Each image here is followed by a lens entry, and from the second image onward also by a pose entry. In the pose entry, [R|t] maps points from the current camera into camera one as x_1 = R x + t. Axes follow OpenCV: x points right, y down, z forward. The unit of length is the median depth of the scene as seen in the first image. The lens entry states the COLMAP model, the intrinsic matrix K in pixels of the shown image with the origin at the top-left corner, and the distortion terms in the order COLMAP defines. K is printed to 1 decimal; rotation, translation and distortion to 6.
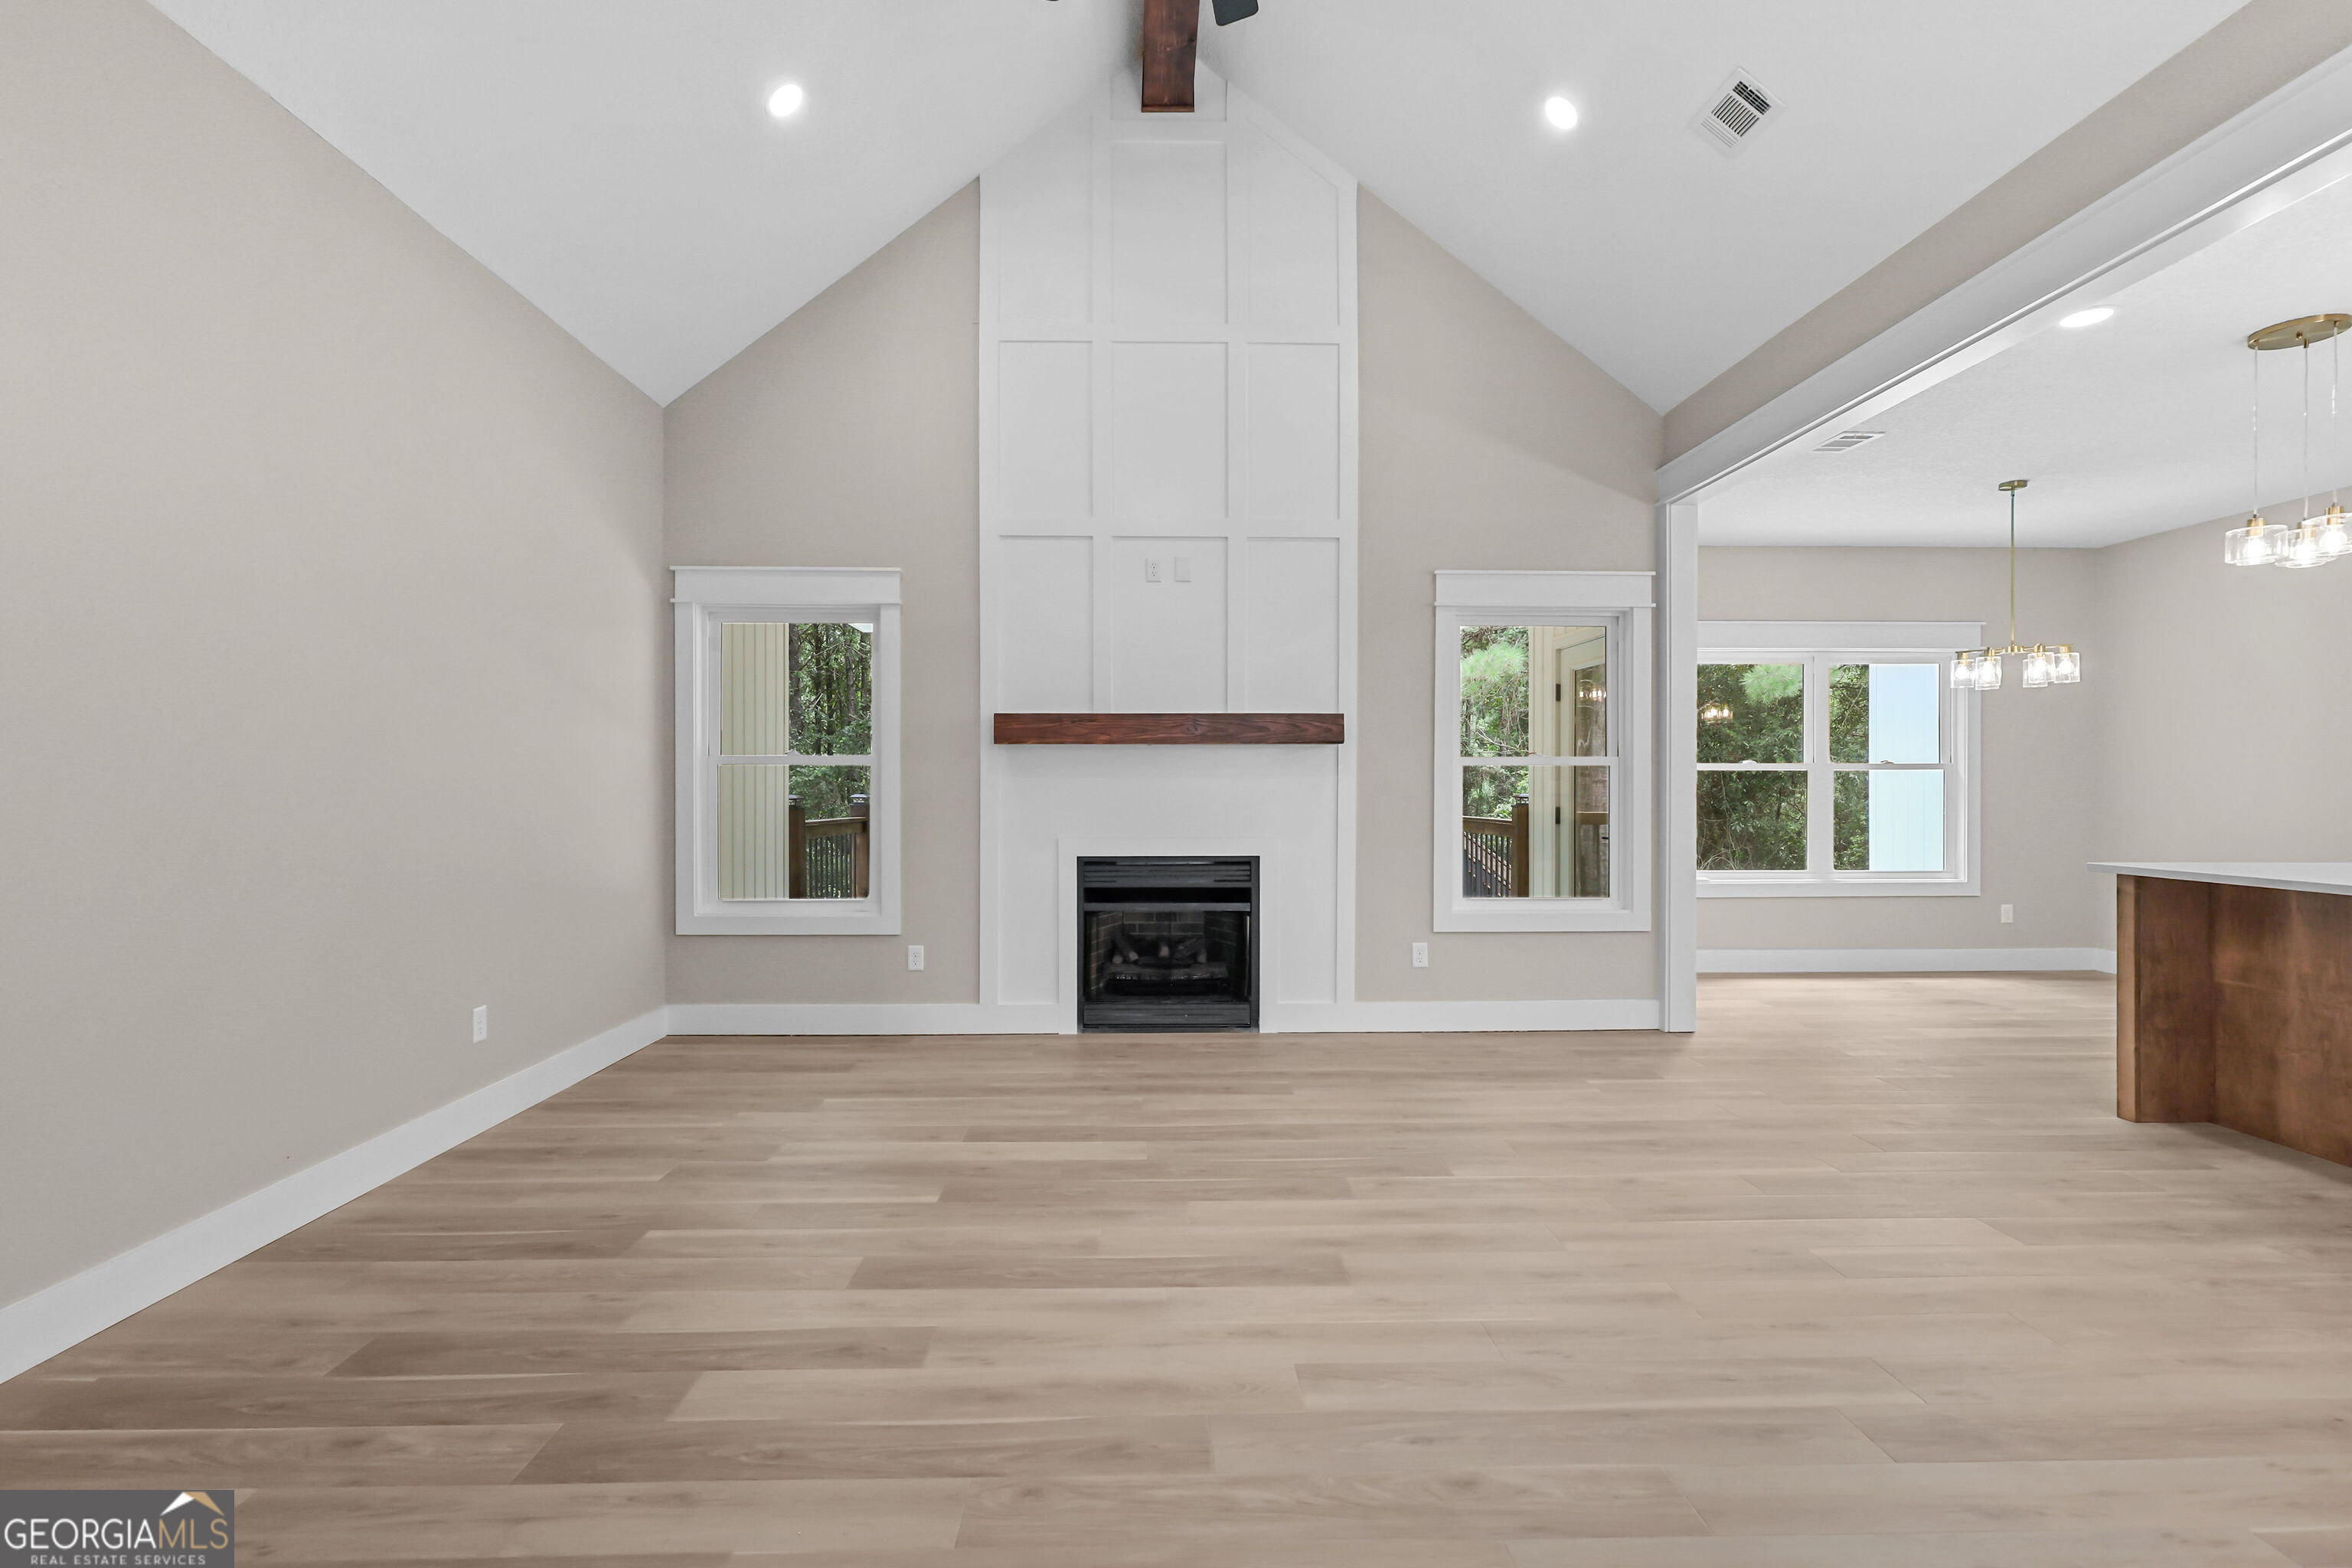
lens RADIAL K [[1084.0, 0, 1166.8], [0, 1084.0, 792.0], [0, 0, 1]] dist [-0.001932, 0.001283]
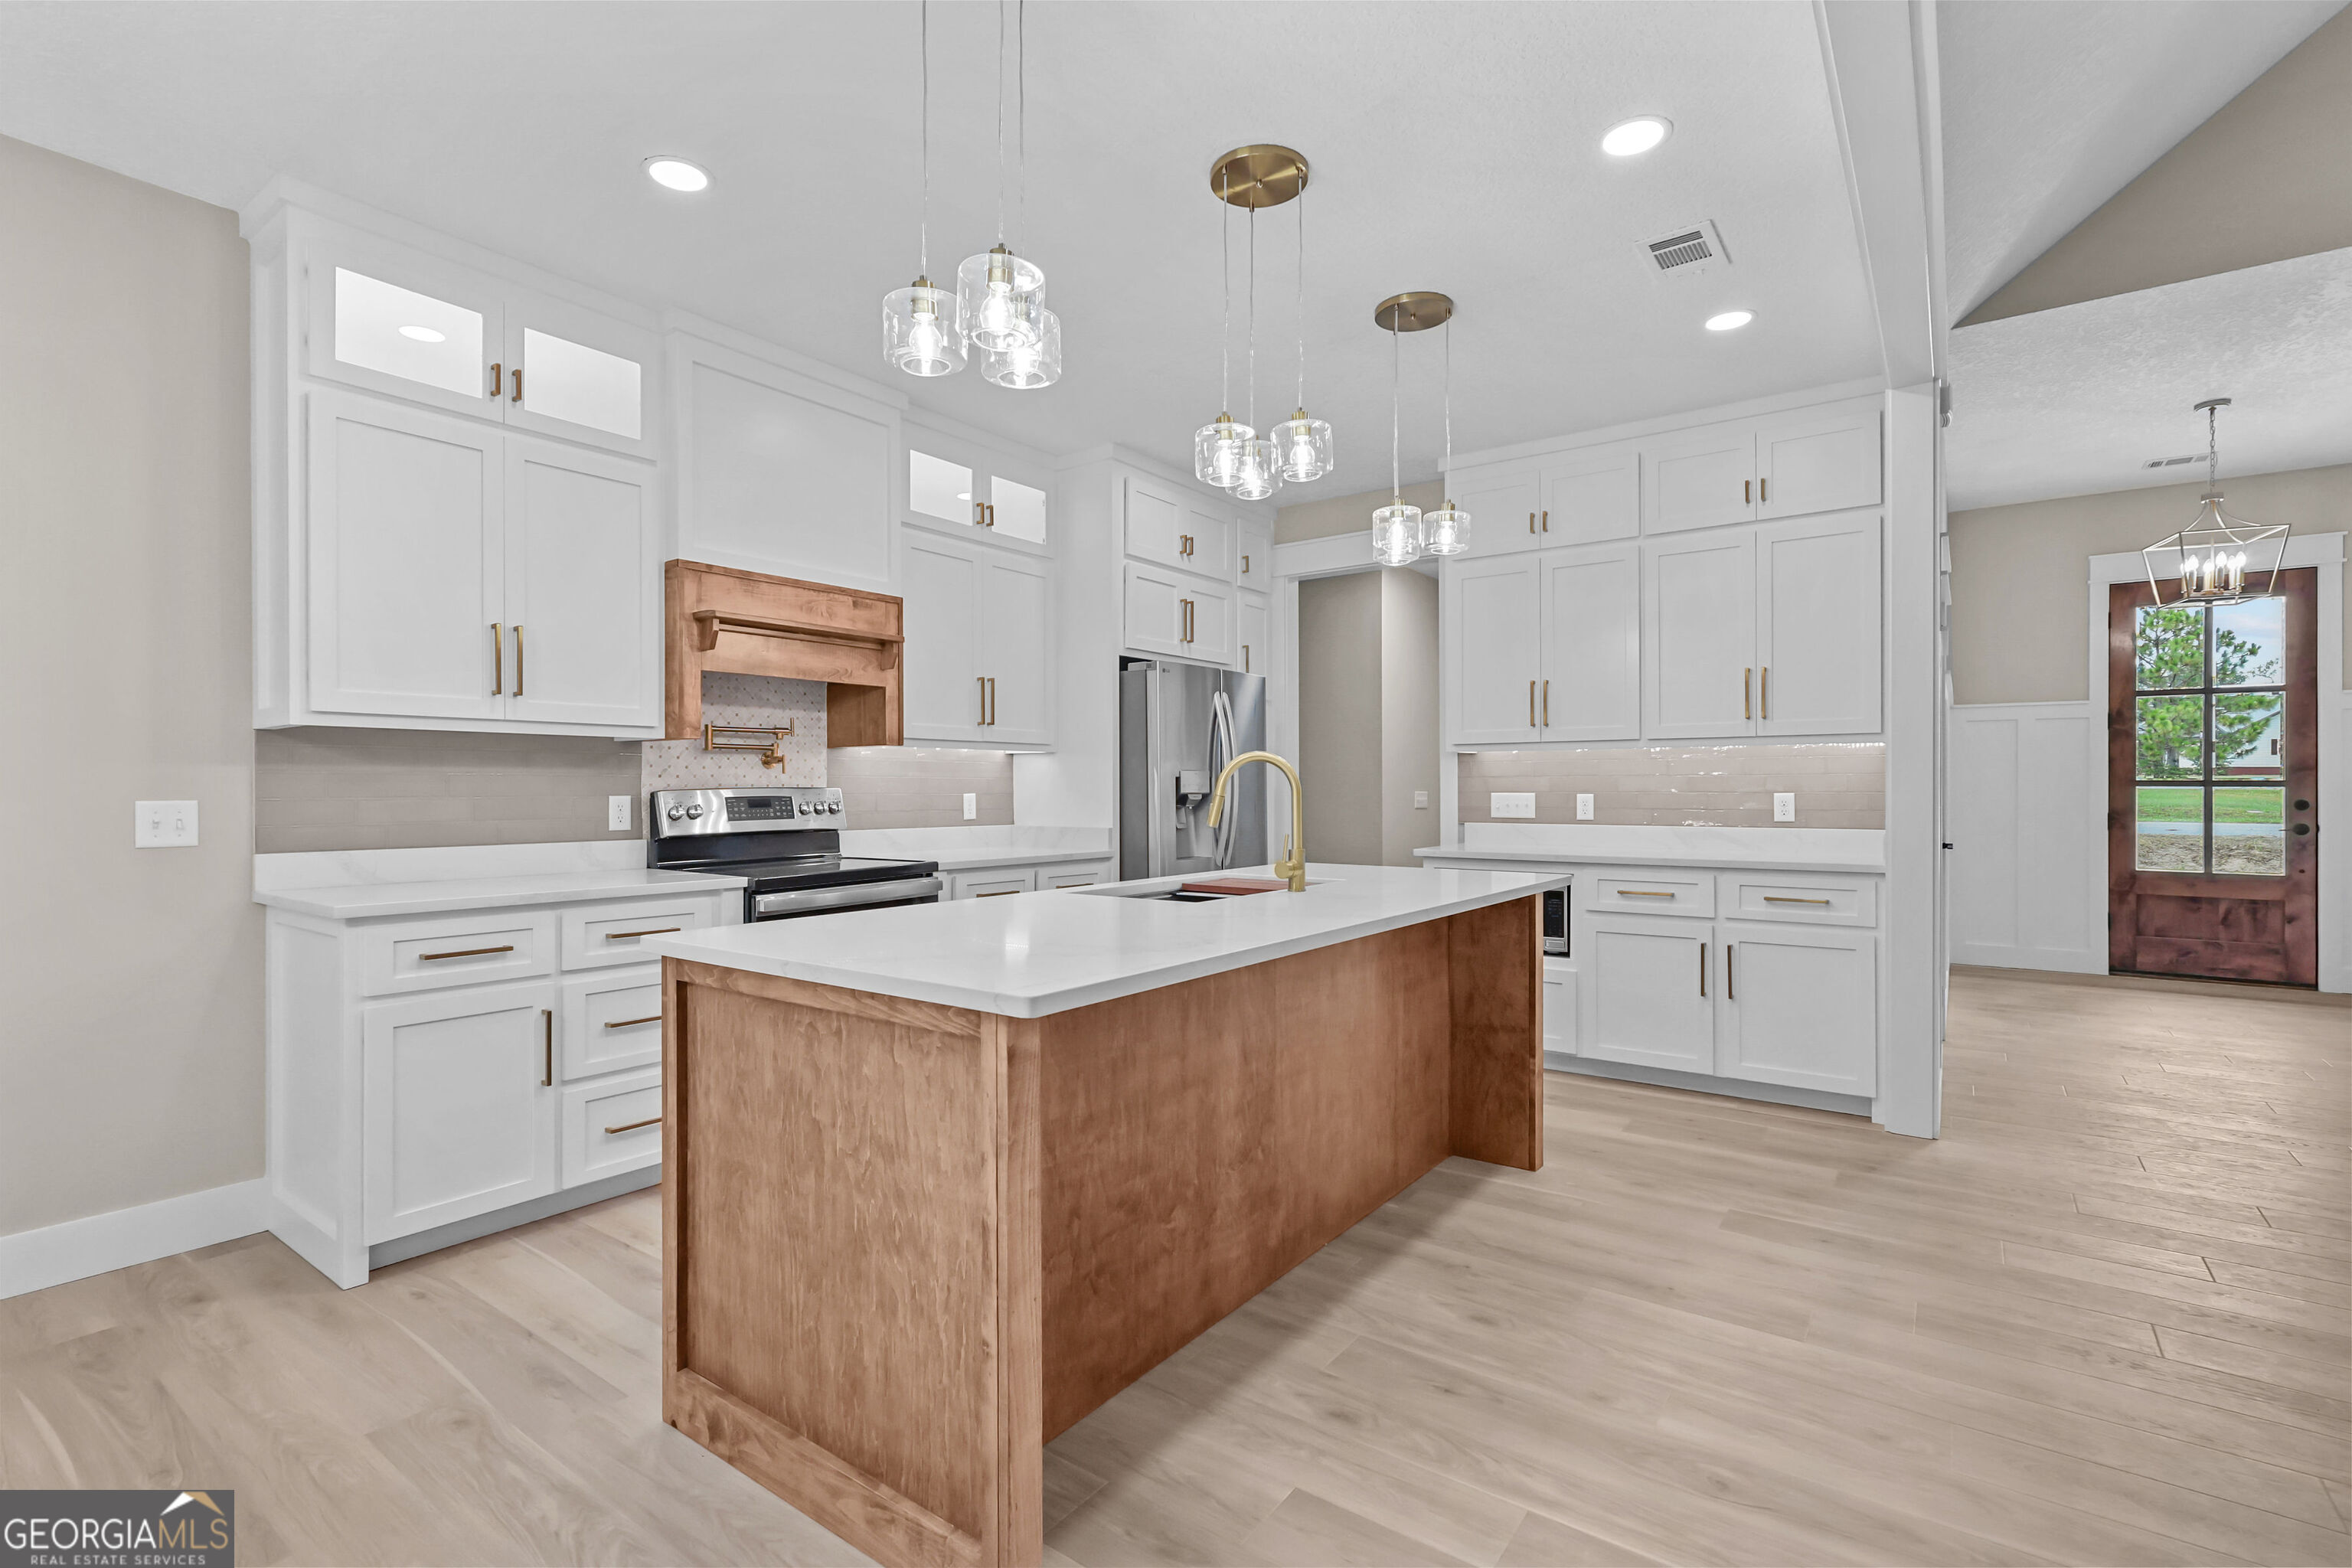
lens RADIAL K [[1075.4, 0, 1176.0], [0, 1075.4, 784.0], [0, 0, 1]] dist [0.018208, 0.000319]
pose [[-0.794718, 0.004569, 0.606962, 0.456769], [0.006801, 0.999976, 0.001376, -0.002722], [-0.606941, 0.005221, -0.794730, 0.967238]]
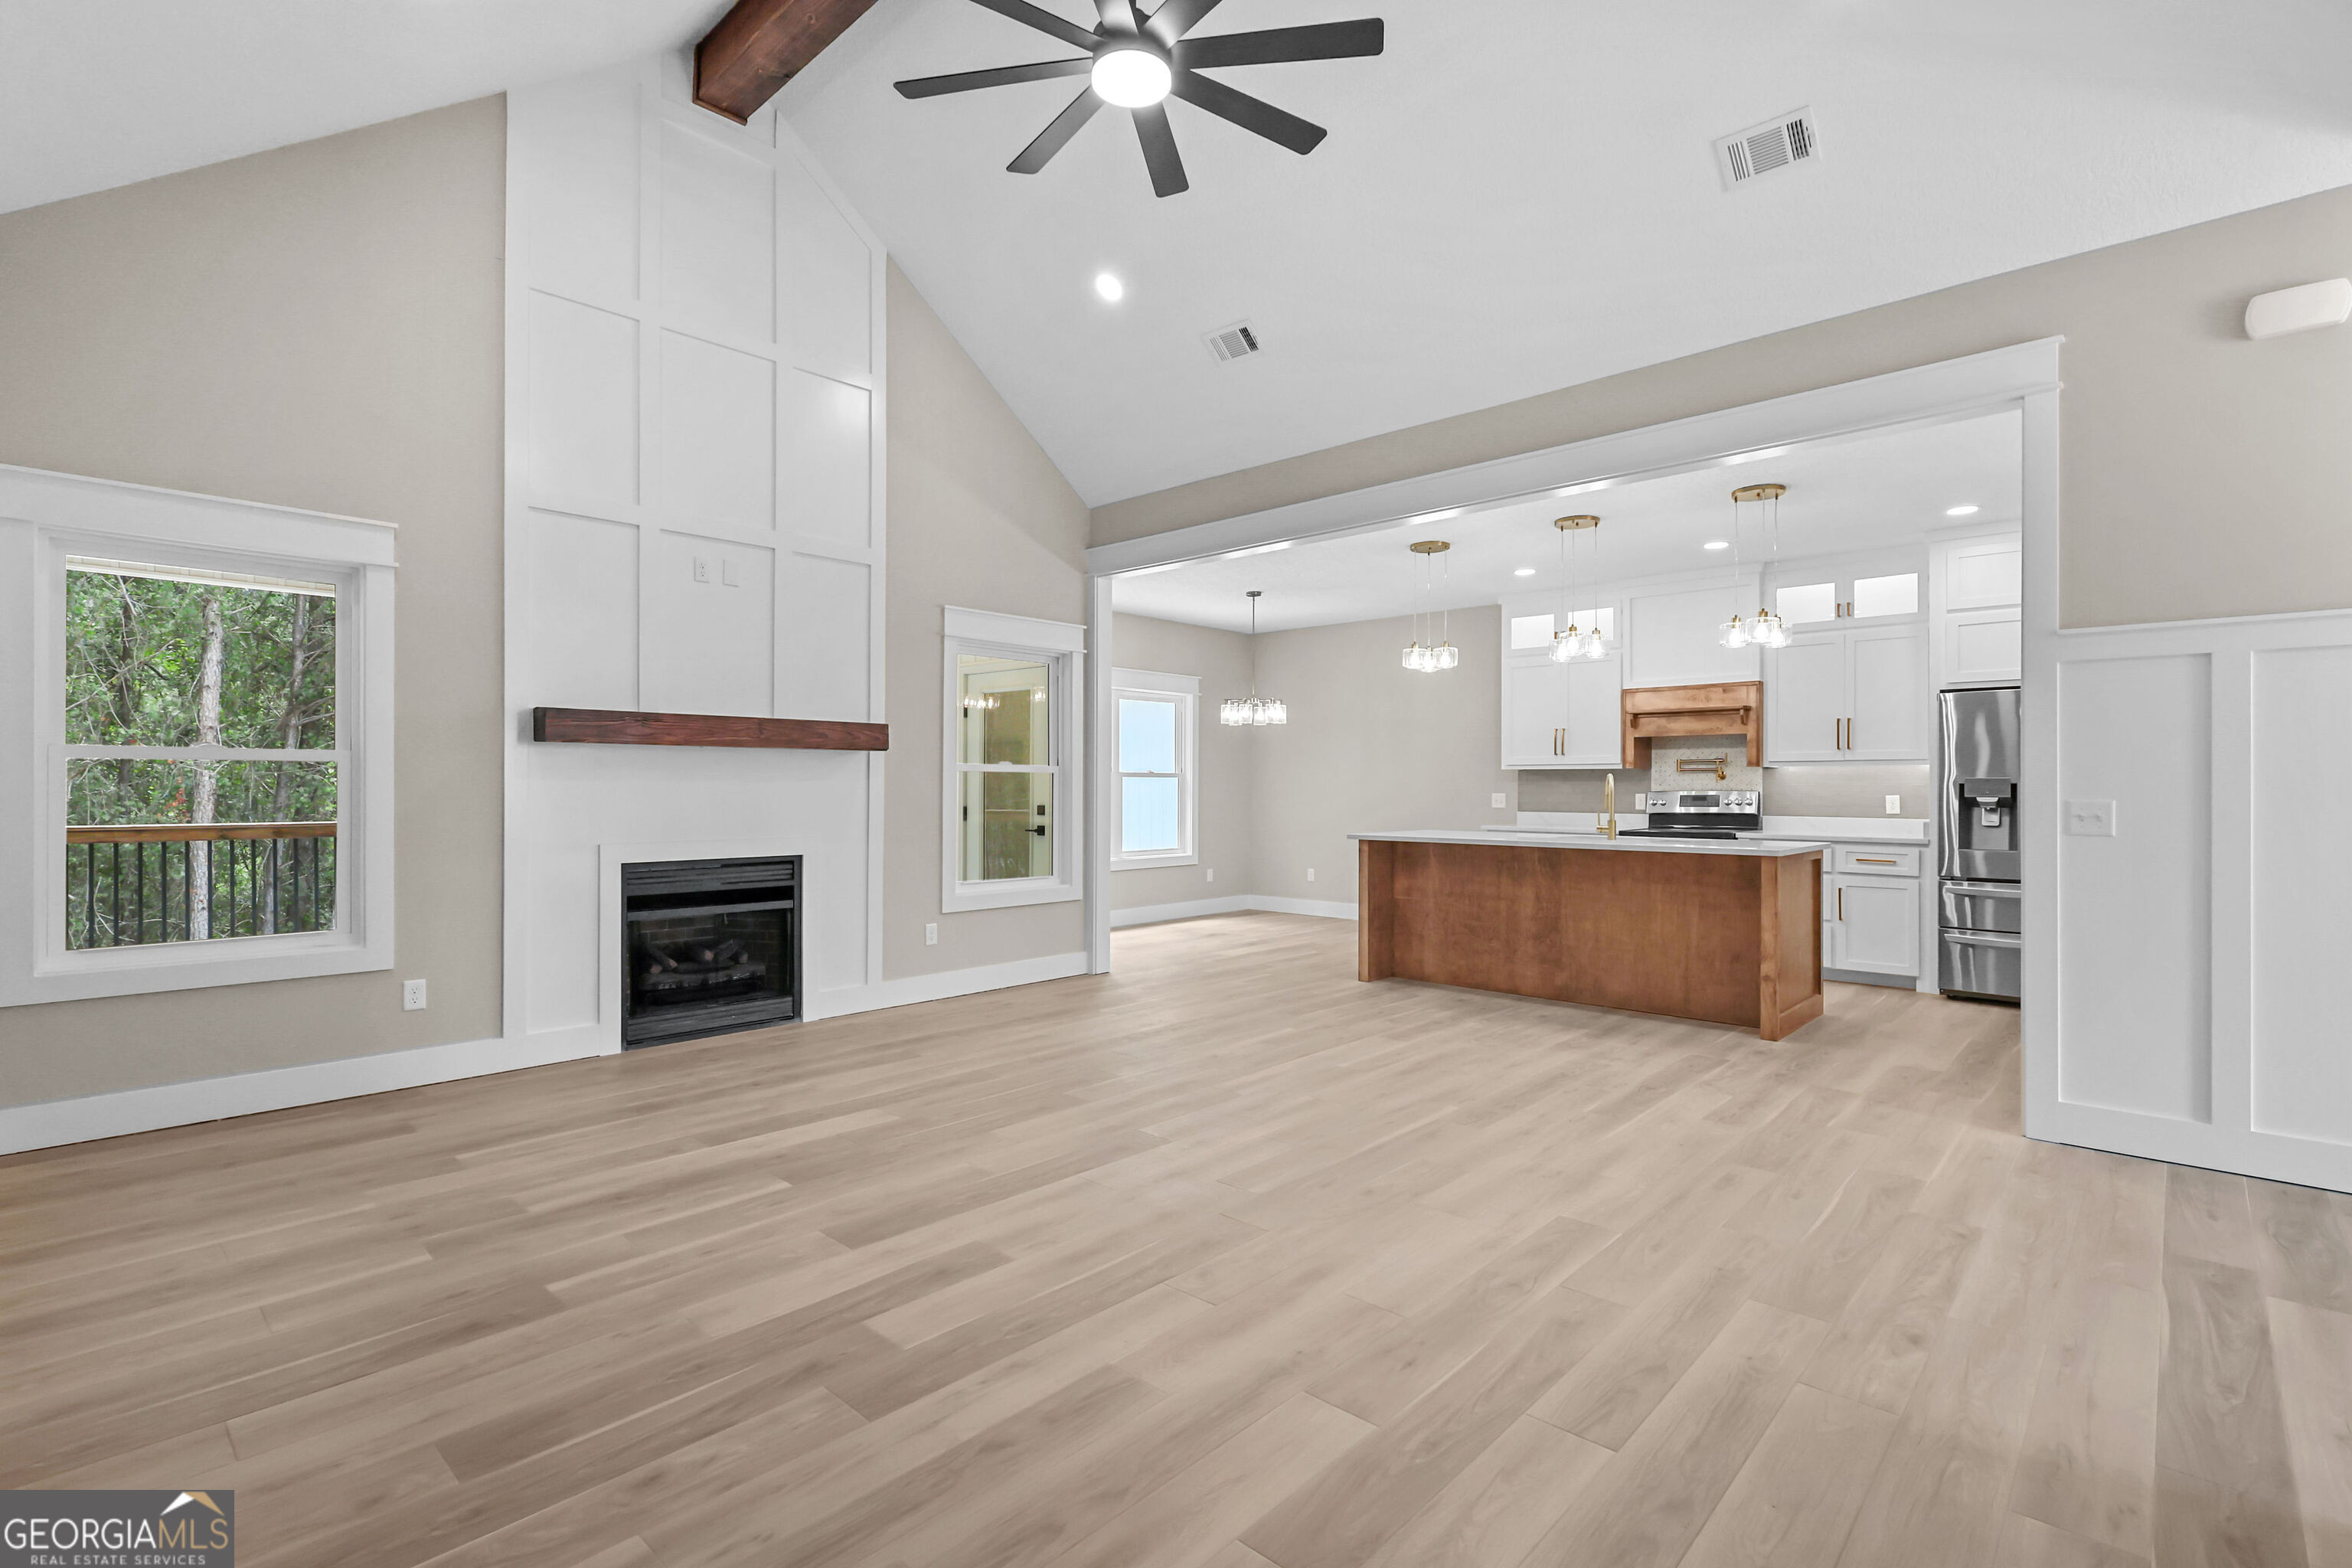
lens RADIAL K [[1084.0, 0, 1166.8], [0, 1084.0, 792.0], [0, 0, 1]] dist [-0.001932, 0.001283]
pose [[0.703786, -0.001708, 0.710410, -0.434292], [0.003440, 0.999994, -0.001004, 0.000001], [-0.710404, 0.003150, 0.703788, 0.002922]]
